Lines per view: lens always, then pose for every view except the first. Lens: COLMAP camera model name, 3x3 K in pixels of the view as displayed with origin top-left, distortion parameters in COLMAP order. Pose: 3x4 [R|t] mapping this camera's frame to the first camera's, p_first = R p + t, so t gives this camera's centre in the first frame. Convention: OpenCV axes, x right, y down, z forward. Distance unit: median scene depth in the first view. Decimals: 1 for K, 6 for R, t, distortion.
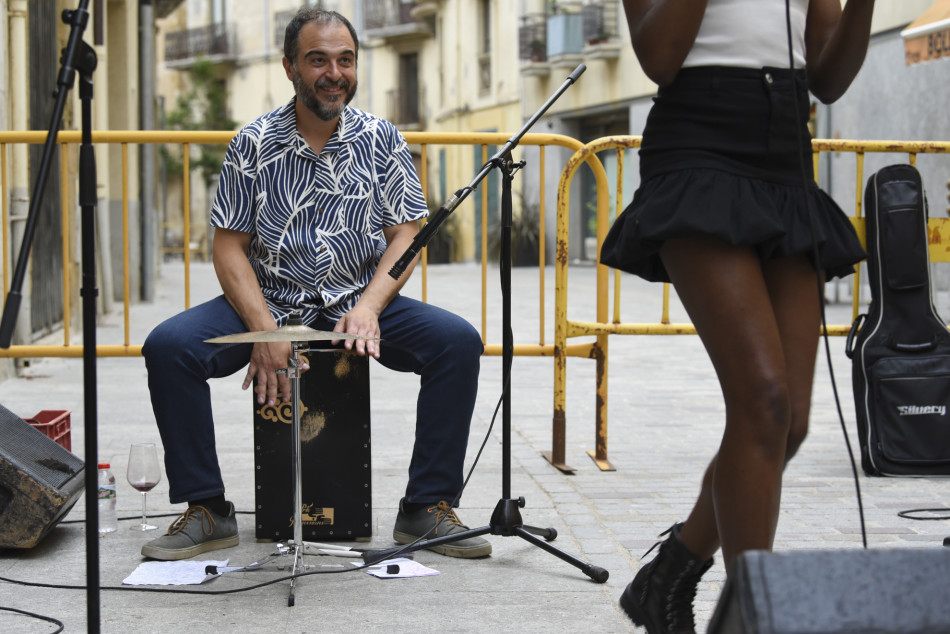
lens RADIAL K [[1982.3, 0, 484.4], [0, 1982.3, 317.2], [0, 0, 1]] dist [0.031520, 0.000000]
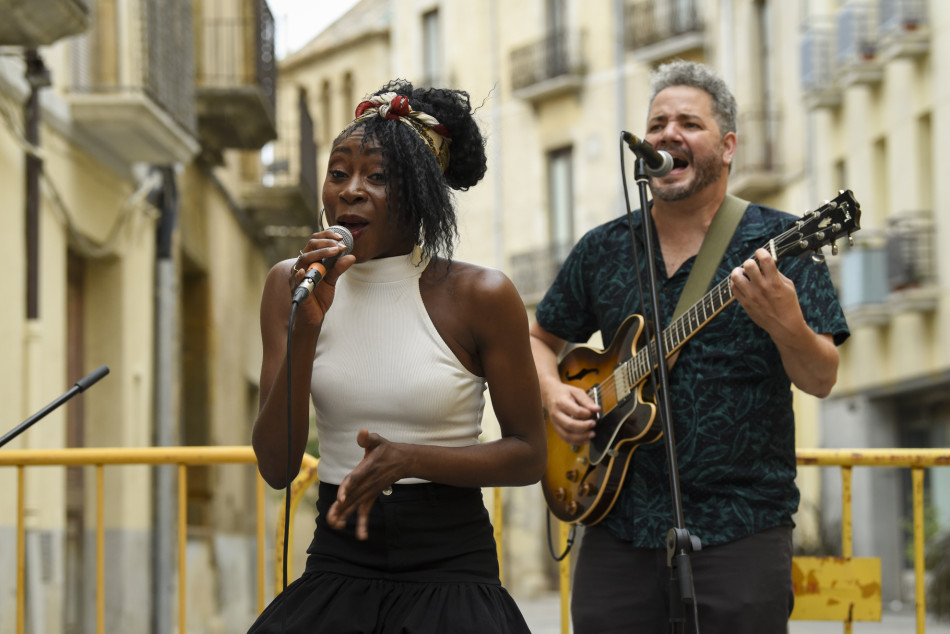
lens RADIAL K [[2848.8, 0, 475.4], [0, 2848.8, 319.4], [0, 0, 1]] dist [0.130467, 0.000000]
pose [[0.992348, -0.024715, -0.120972, 0.196779], [0.009033, 0.991667, -0.128508, -0.004099], [0.123140, 0.126431, 0.984303, -0.014177]]
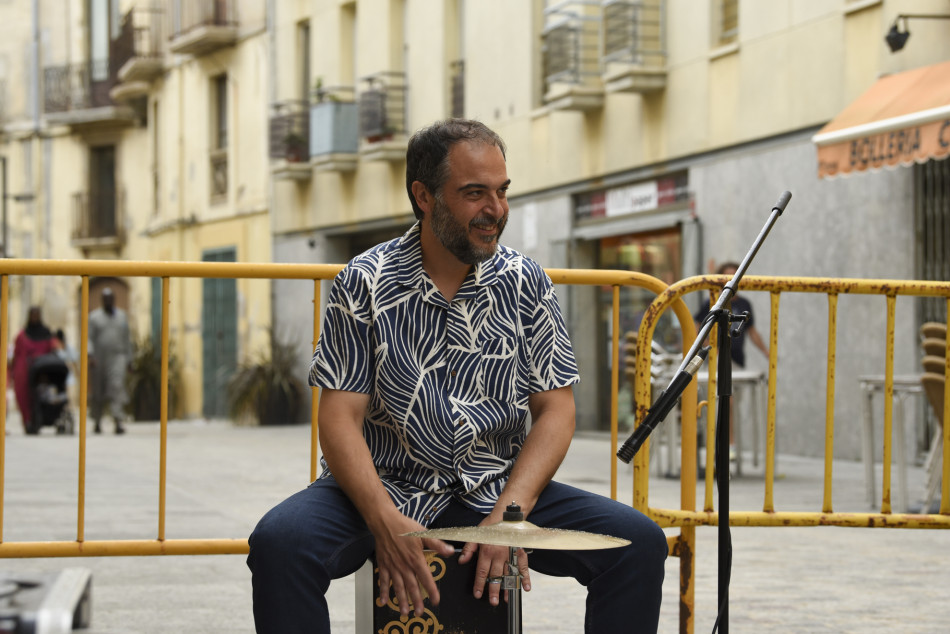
lens RADIAL K [[2543.3, 0, 499.6], [0, 2543.3, 332.0], [0, 0, 1]] dist [0.321994, 0.000000]
pose [[0.992649, 0.009789, 0.120629, -0.117750], [-0.002370, 0.998105, -0.061490, -0.004680], [-0.121002, 0.060752, 0.990791, -0.001119]]
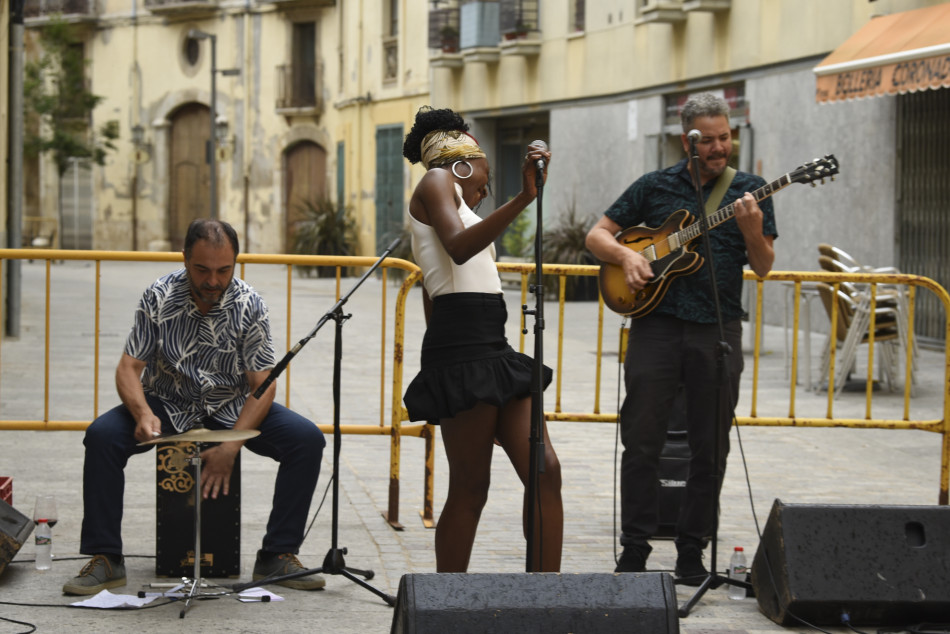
lens RADIAL K [[2374.6, 0, 475.3], [0, 2374.6, 333.0], [0, 0, 1]] dist [0.140396, 0.000000]
pose [[0.999197, 0.018717, 0.035426, 0.028717], [-0.018709, 0.999825, -0.000565, -0.038081], [-0.035431, -0.000098, 0.999372, -0.421572]]
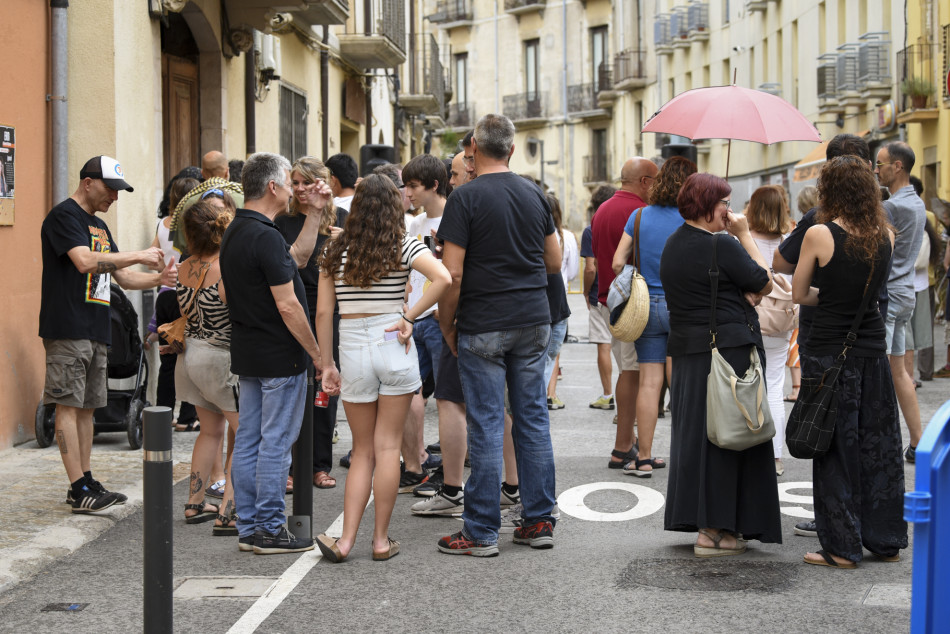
lens RADIAL K [[1560.9, 0, 474.1], [0, 1560.9, 317.1], [0, 0, 1]] dist [-0.042654, 0.000000]
pose [[0.992231, 0.002879, -0.124378, 0.251776], [-0.003591, 0.999978, -0.005501, 0.064371], [0.124359, 0.005905, 0.992220, -1.895896]]
